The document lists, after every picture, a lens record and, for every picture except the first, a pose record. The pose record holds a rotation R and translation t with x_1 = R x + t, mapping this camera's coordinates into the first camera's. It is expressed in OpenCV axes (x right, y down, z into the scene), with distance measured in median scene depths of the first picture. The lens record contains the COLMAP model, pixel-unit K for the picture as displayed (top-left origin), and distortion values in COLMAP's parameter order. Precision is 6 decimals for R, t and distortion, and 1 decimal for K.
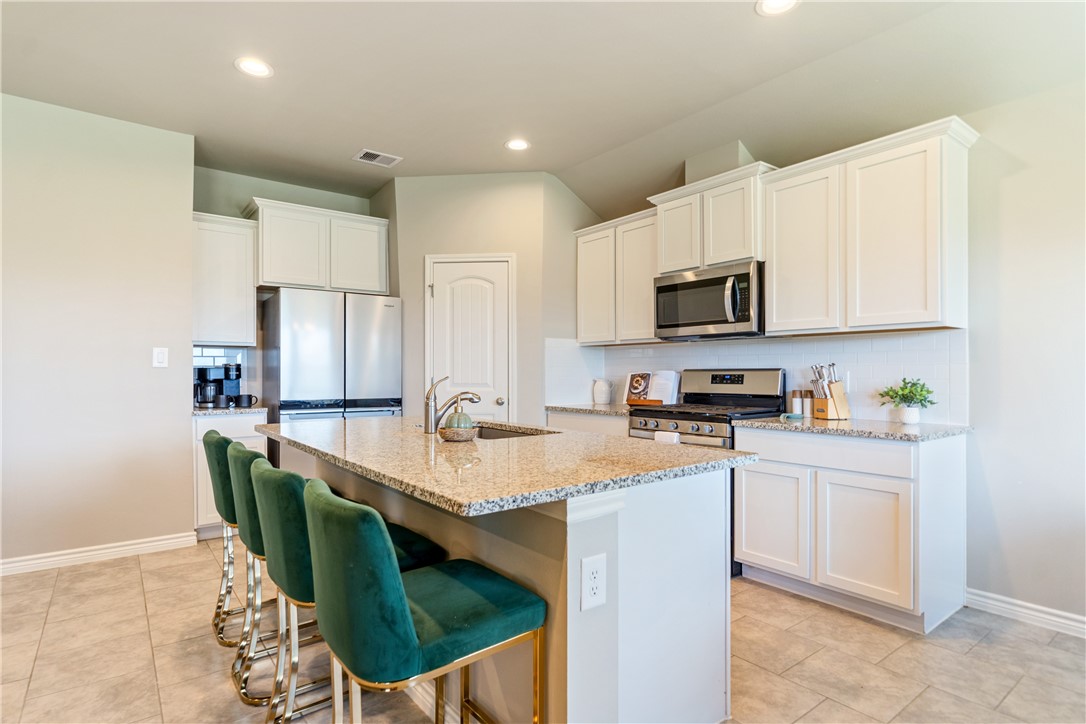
lens RADIAL K [[564.6, 0, 544.5], [0, 564.6, 369.4], [0, 0, 1]] dist [0.000094, -0.000197]
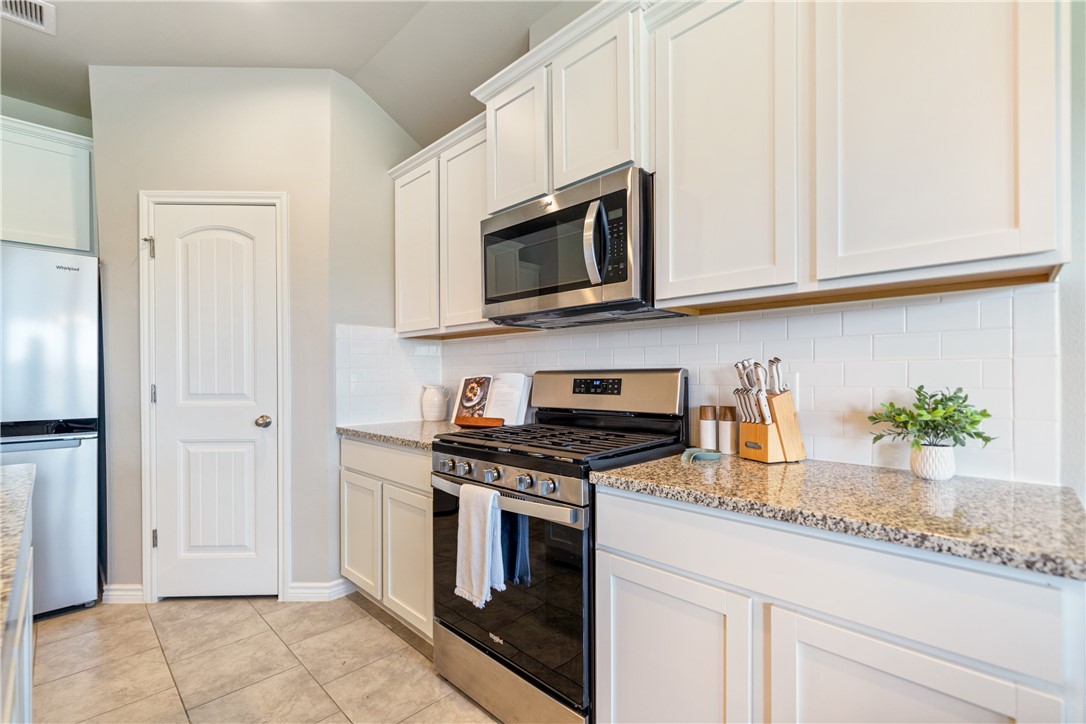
lens RADIAL K [[474.1, 0, 546.2], [0, 474.1, 375.6], [0, 0, 1]] dist [0.000917, -0.000116]
pose [[0.989861, -0.003182, 0.142001, 0.197360], [0.002443, 0.999983, 0.005377, 0.002502], [-0.142015, -0.004976, 0.989852, 0.498713]]
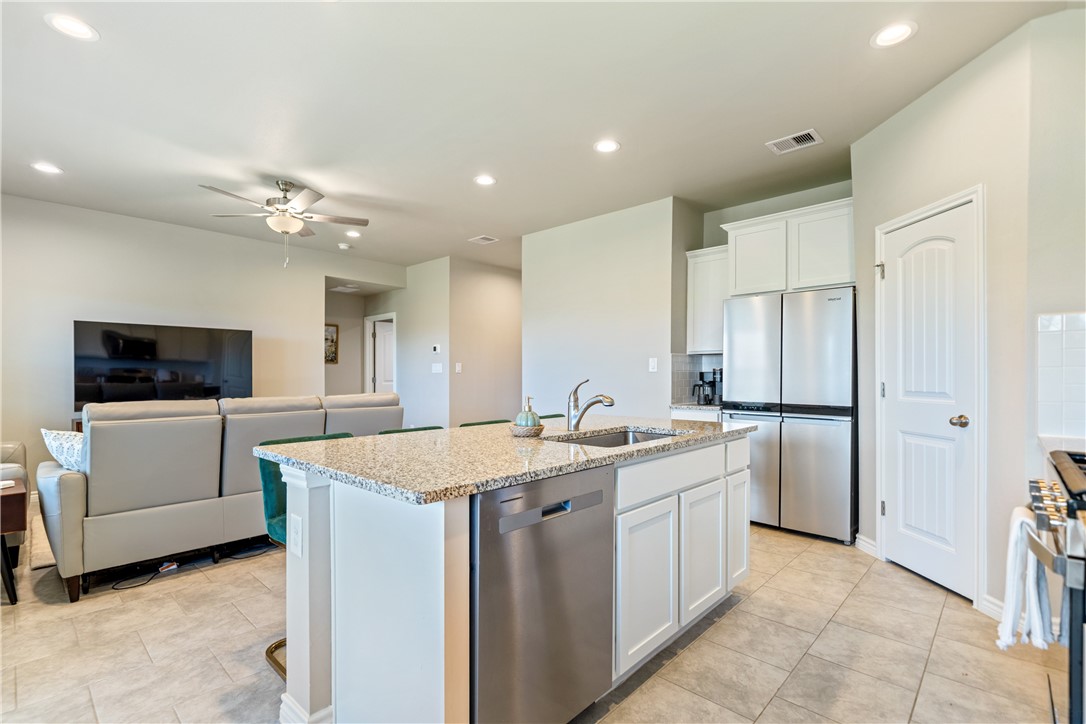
lens RADIAL K [[500.9, 0, 540.1], [0, 500.9, 376.1], [0, 0, 1]] dist [-0.000017, 0.000331]
pose [[0.158281, 0.002028, -0.987392, 0.494241], [0.001952, 0.999995, 0.002367, 0.003327], [0.987392, -0.002302, 0.158277, 0.517761]]
